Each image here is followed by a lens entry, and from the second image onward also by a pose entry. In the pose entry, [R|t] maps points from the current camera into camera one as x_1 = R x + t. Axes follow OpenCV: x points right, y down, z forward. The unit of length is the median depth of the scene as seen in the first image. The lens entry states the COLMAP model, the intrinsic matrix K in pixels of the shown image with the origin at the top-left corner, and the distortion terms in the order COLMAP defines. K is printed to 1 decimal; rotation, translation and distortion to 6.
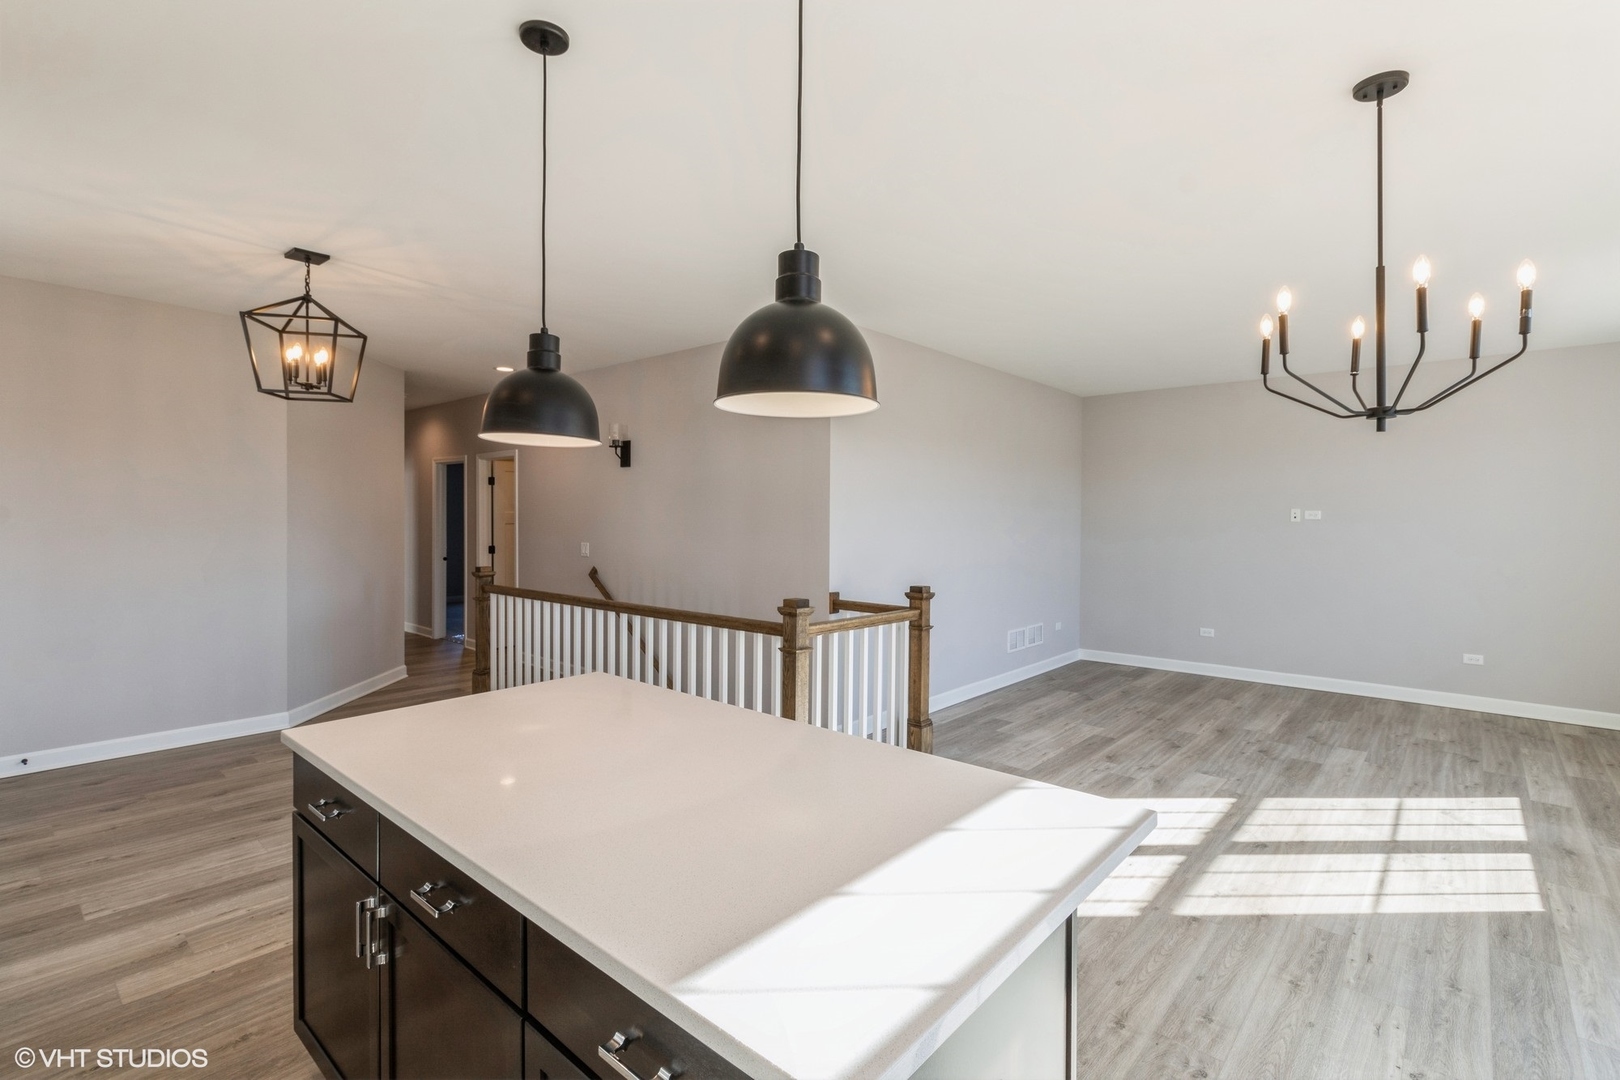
lens RADIAL K [[751.4, 0, 809.1], [0, 751.4, 537.7], [0, 0, 1]] dist [-0.000003, -0.000582]
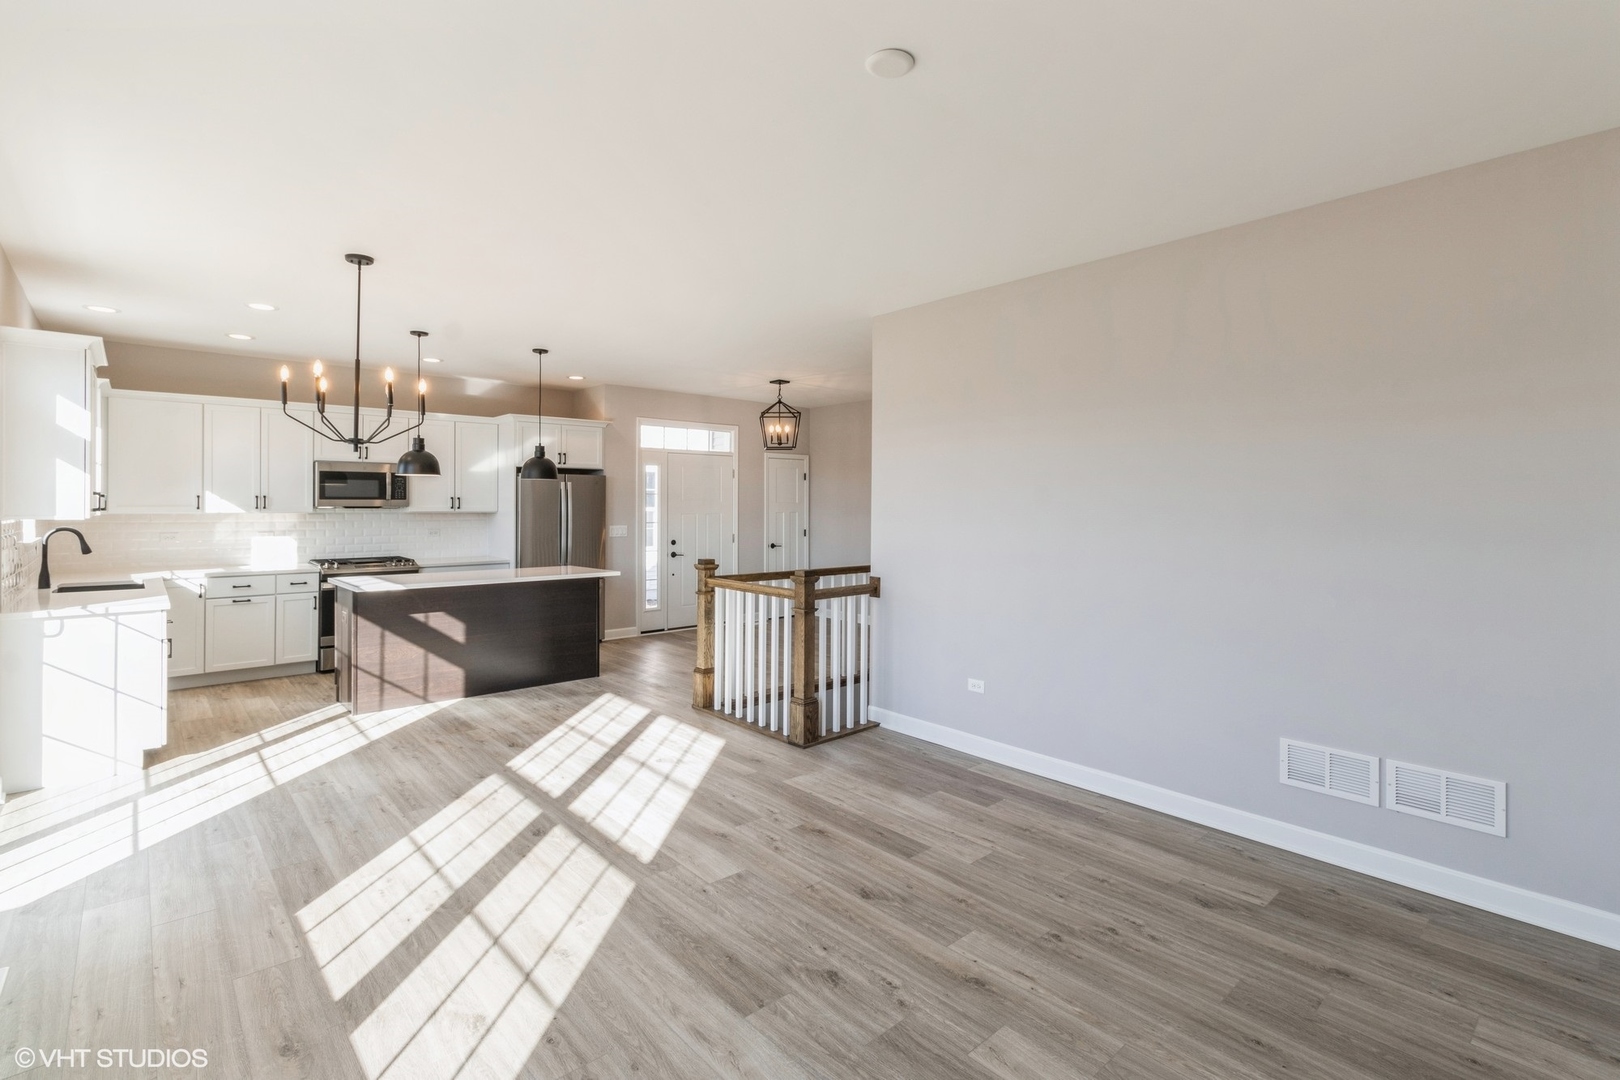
lens RADIAL K [[751.4, 0, 805.2], [0, 751.4, 496.9], [0, 0, 1]] dist [-0.000003, -0.000582]
pose [[-0.115896, -0.014258, -0.993159, 1.552013], [-0.032960, 0.999401, -0.010501, -0.035710], [0.992714, 0.031518, -0.116297, 1.450759]]
